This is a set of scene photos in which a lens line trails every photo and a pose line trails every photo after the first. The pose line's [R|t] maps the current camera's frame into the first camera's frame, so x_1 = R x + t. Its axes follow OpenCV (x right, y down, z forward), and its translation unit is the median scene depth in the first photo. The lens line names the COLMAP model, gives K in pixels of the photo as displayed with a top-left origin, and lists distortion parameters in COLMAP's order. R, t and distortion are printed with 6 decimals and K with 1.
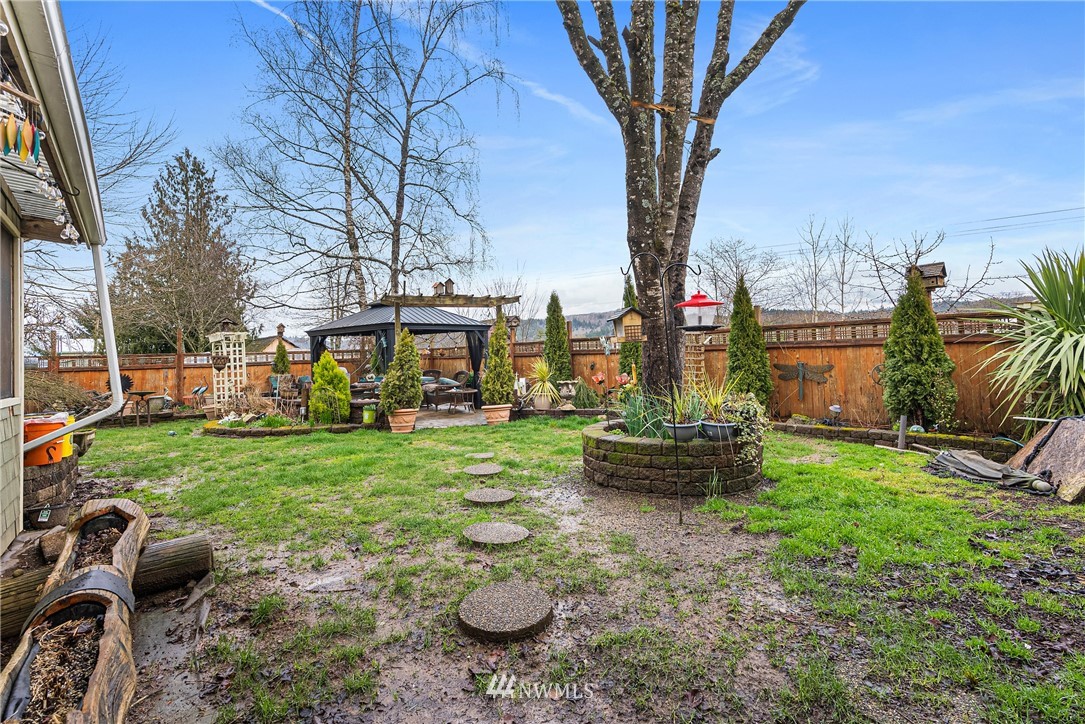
lens RADIAL K [[495.5, 0, 542.5], [0, 495.5, 362.0], [0, 0, 1]] dist [-0.001952, 0.000825]
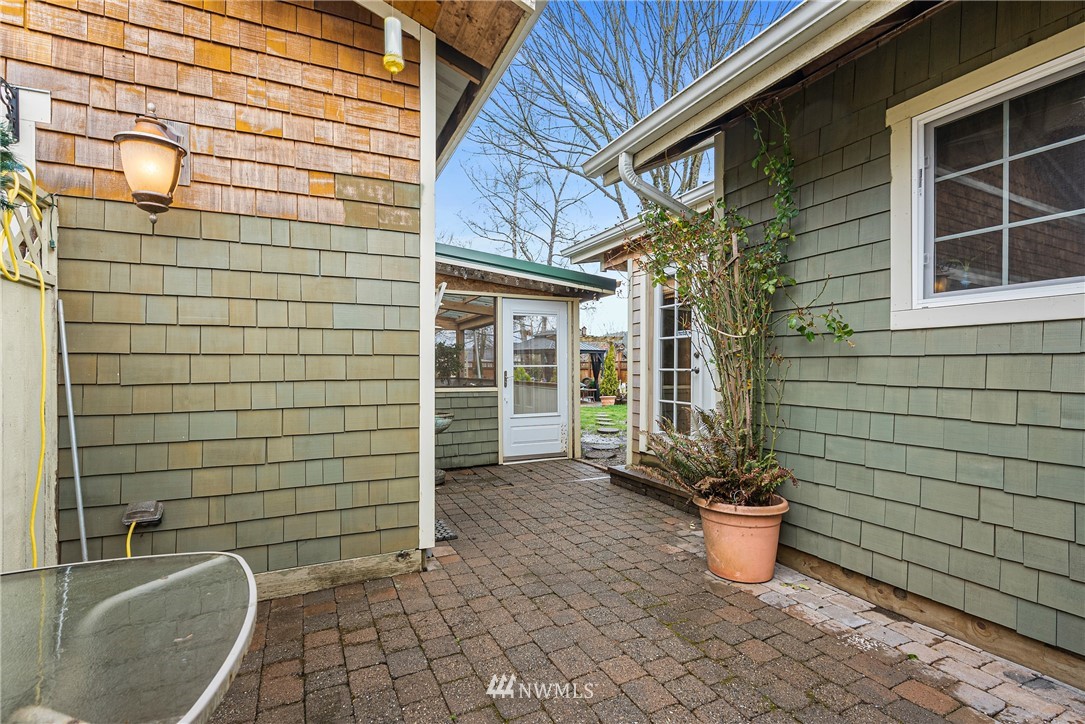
lens RADIAL K [[495.5, 0, 542.5], [0, 495.5, 362.0], [0, 0, 1]] dist [-0.001952, 0.000825]
pose [[0.973958, 0.029430, -0.224811, 0.062769], [-0.033361, 0.999349, -0.013709, -0.006505], [0.224261, 0.020852, 0.974306, -0.663230]]
